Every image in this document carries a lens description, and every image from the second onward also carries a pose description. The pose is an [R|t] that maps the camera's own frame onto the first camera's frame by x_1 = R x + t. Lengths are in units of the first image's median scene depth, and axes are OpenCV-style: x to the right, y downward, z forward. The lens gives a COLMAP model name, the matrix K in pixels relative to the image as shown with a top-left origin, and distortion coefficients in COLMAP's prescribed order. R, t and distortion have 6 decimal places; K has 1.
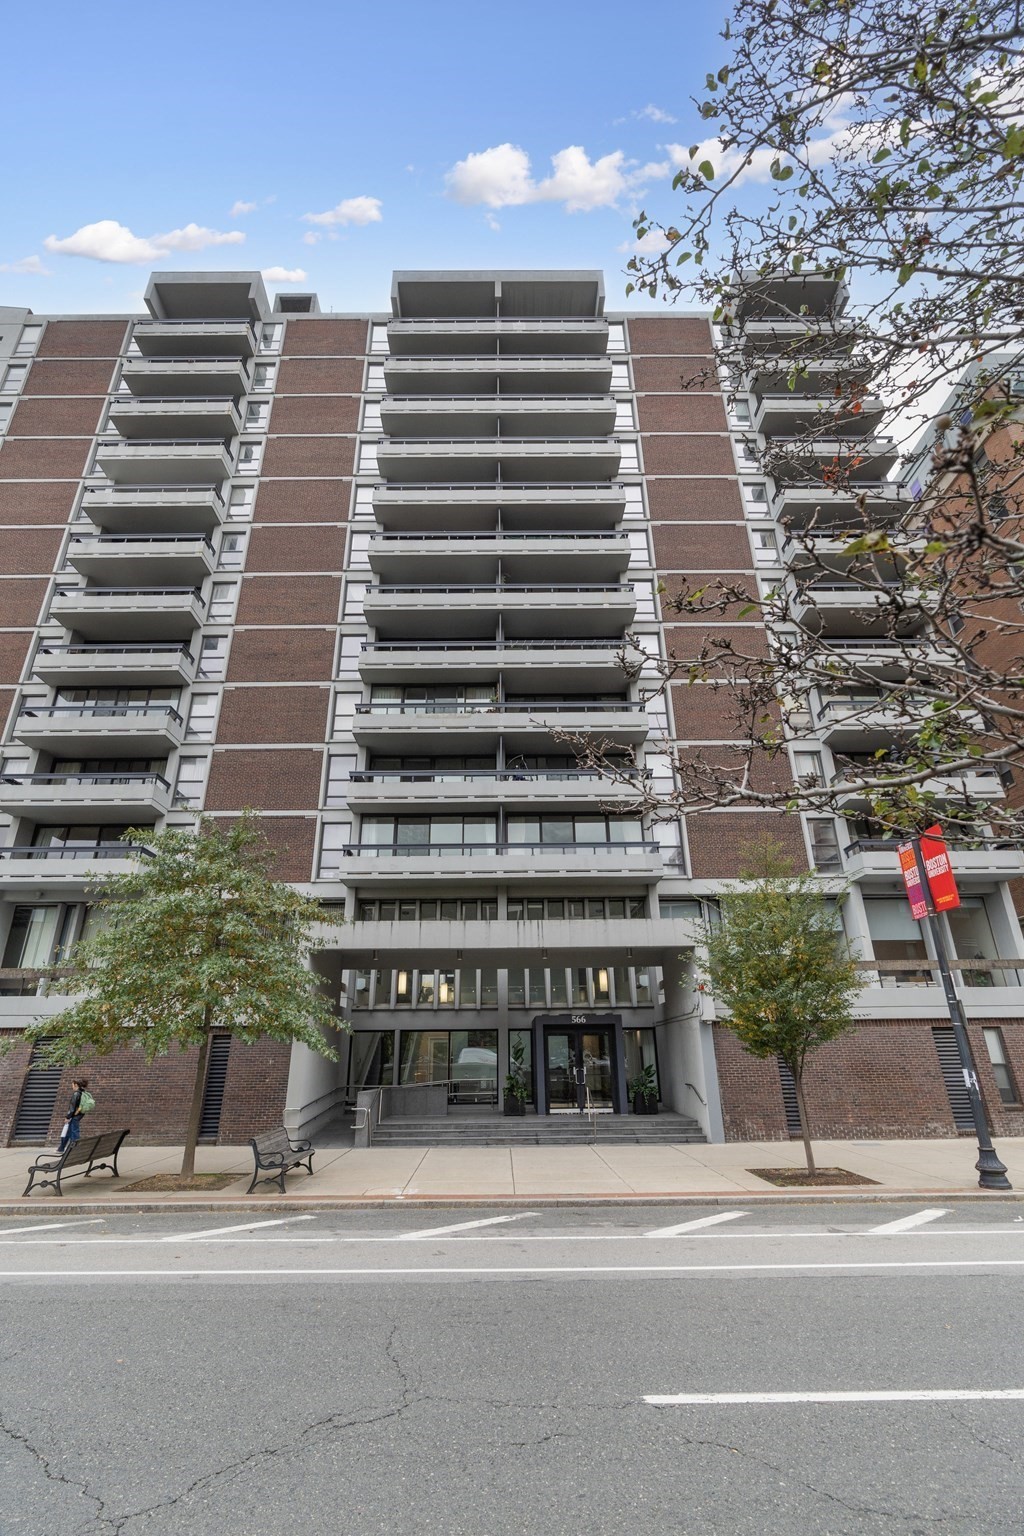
lens RADIAL K [[688.0, 0, 510.0], [0, 688.0, 769.0], [0, 0, 1]] dist [-0.009499, -0.000054]
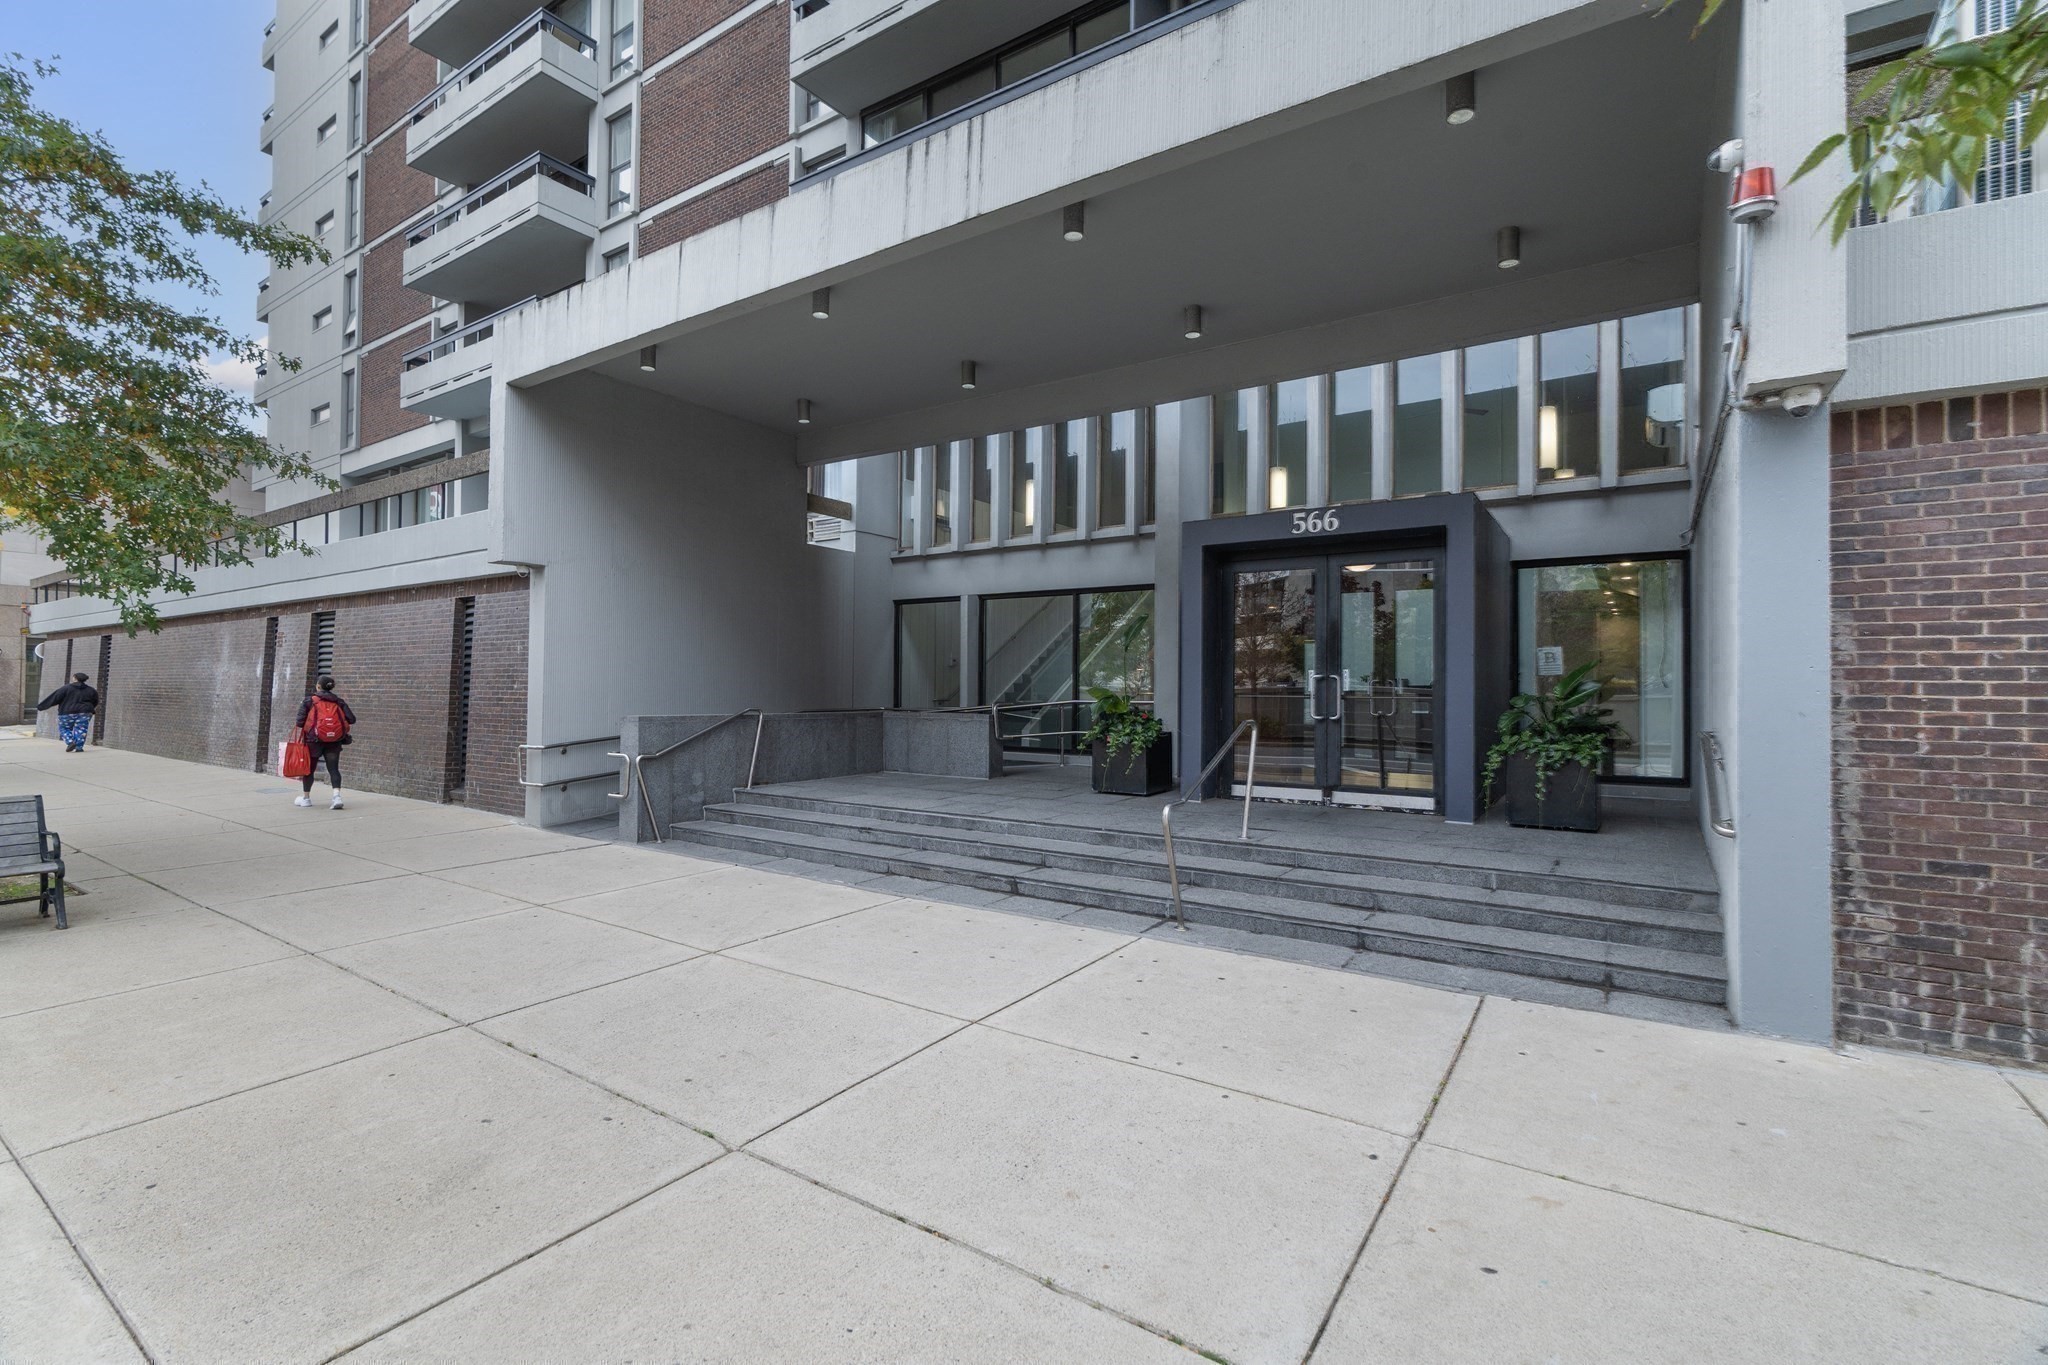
lens RADIAL K [[917.3, 0, 1021.1], [0, 917.3, 674.7], [0, 0, 1]] dist [-0.009499, -0.000054]
pose [[0.820640, 0.010217, -0.571354, 0.242949], [0.206170, 0.927206, 0.312704, 0.298833], [0.532958, -0.374414, 0.758795, 0.656862]]
